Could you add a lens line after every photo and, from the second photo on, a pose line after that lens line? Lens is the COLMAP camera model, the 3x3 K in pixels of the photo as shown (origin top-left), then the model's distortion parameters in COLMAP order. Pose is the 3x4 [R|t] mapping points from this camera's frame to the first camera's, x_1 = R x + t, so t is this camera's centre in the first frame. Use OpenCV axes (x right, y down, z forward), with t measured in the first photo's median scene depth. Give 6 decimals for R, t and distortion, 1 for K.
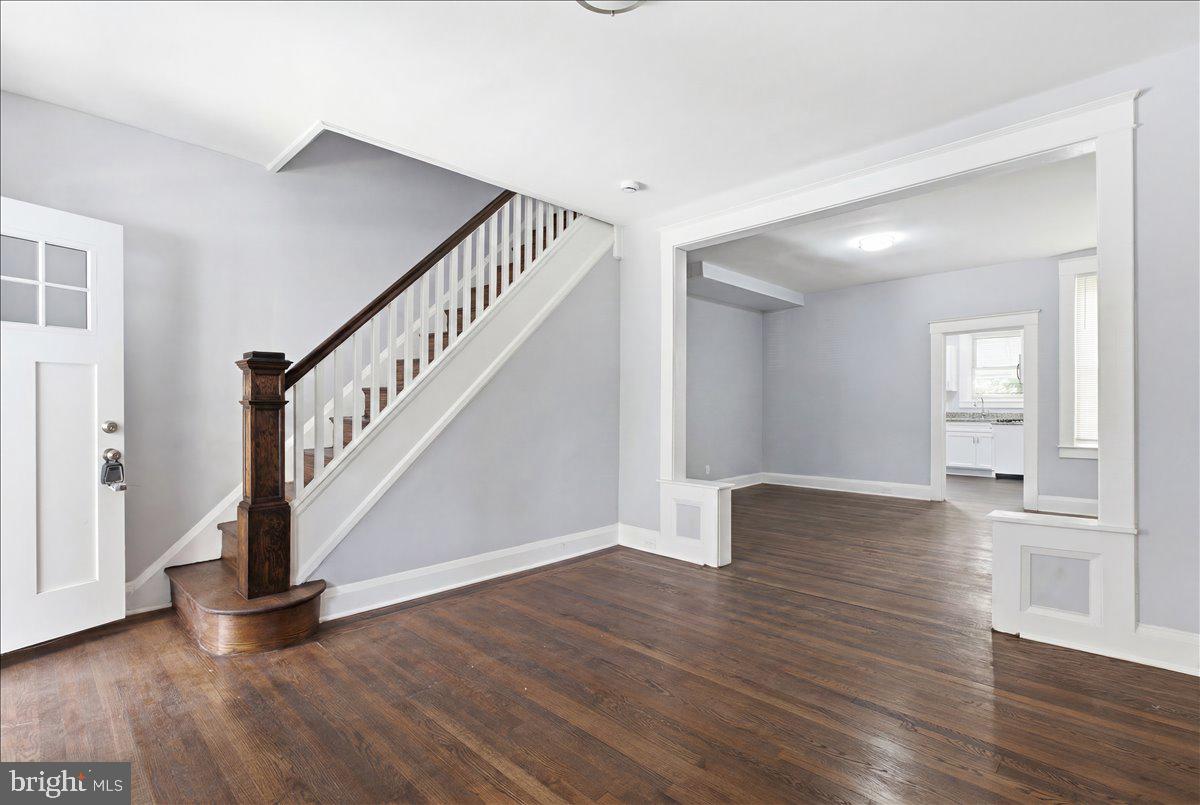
lens RADIAL K [[560.6, 0, 599.9], [0, 560.6, 409.6], [0, 0, 1]] dist [-0.004585, -0.000848]
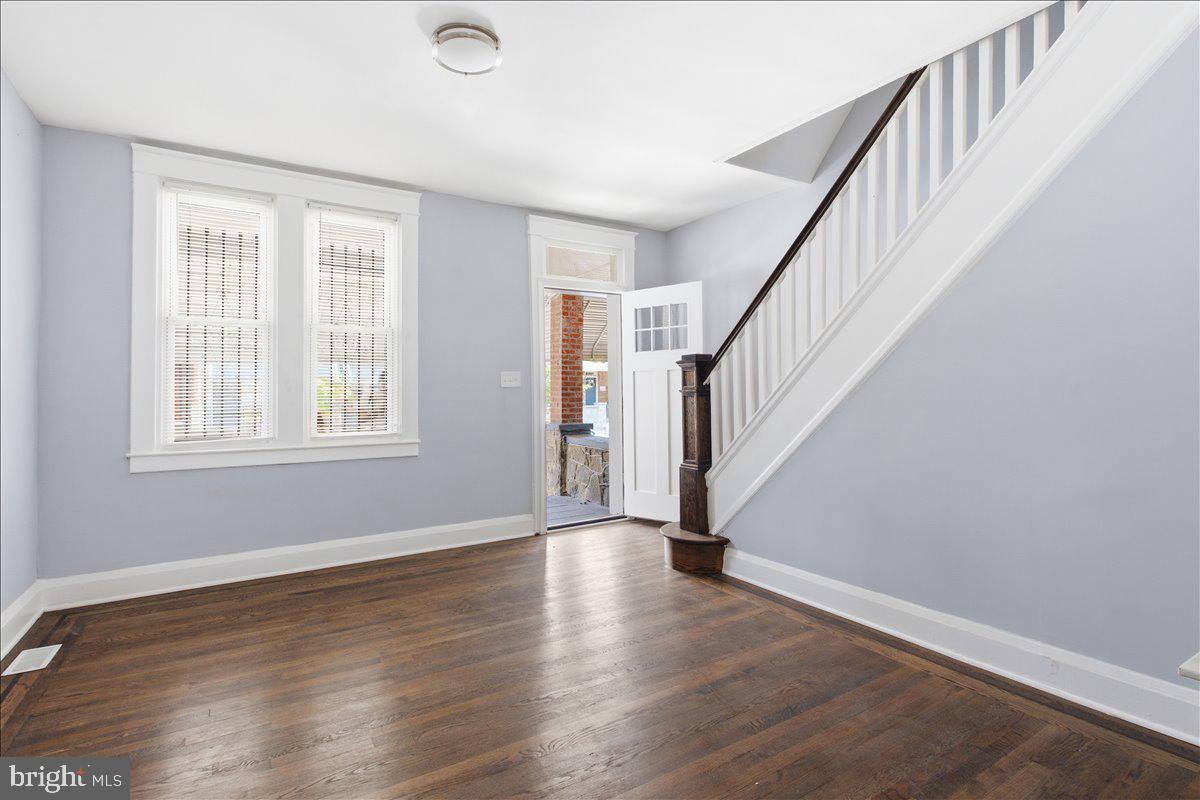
lens RADIAL K [[588.8, 0, 596.3], [0, 588.8, 387.4], [0, 0, 1]] dist [-0.003104, -0.000586]
pose [[-0.235377, -0.008082, -0.971870, 0.416331], [-0.003937, 0.999965, -0.007362, -0.003397], [0.971896, 0.002093, -0.235401, 0.543749]]
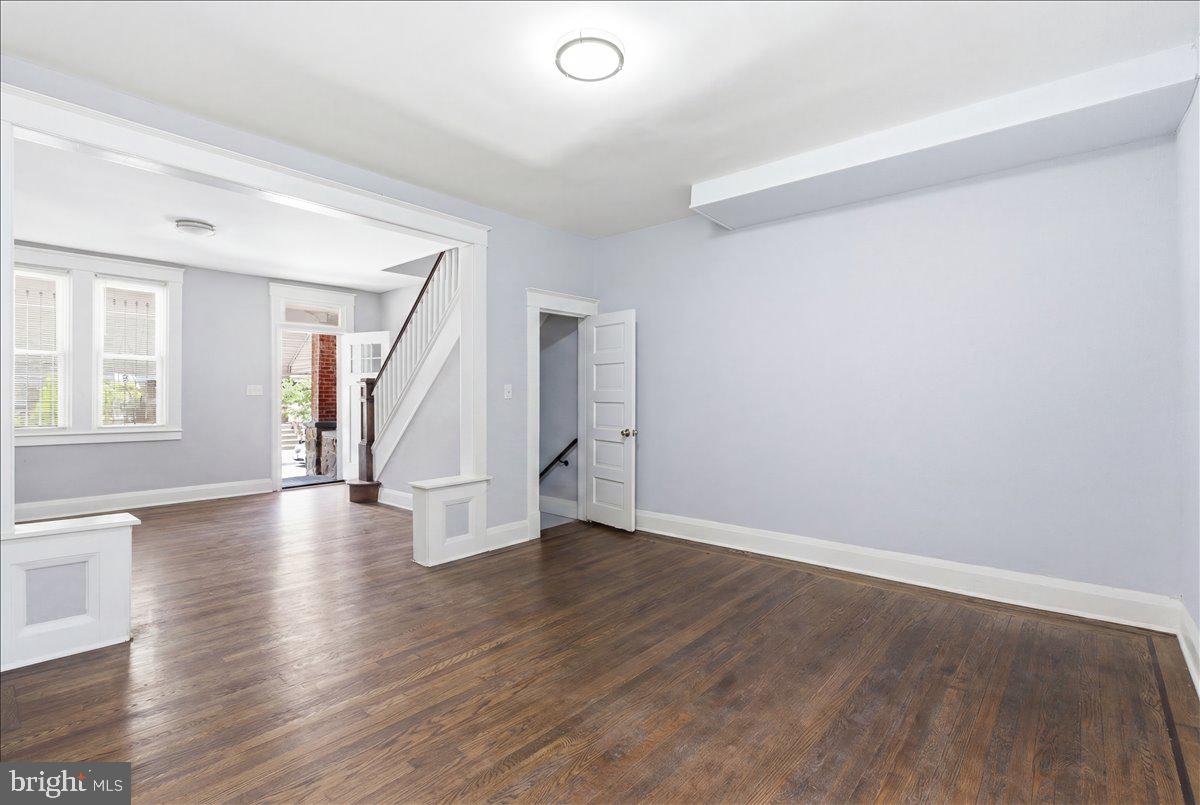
lens RADIAL K [[554.0, 0, 594.5], [0, 554.0, 397.8], [0, 0, 1]] dist [-0.003063, -0.000750]
pose [[0.053830, -0.001450, -0.998549, 0.873841], [-0.012977, 0.999913, -0.002152, -0.011078], [0.998466, 0.013074, 0.053807, 0.902219]]
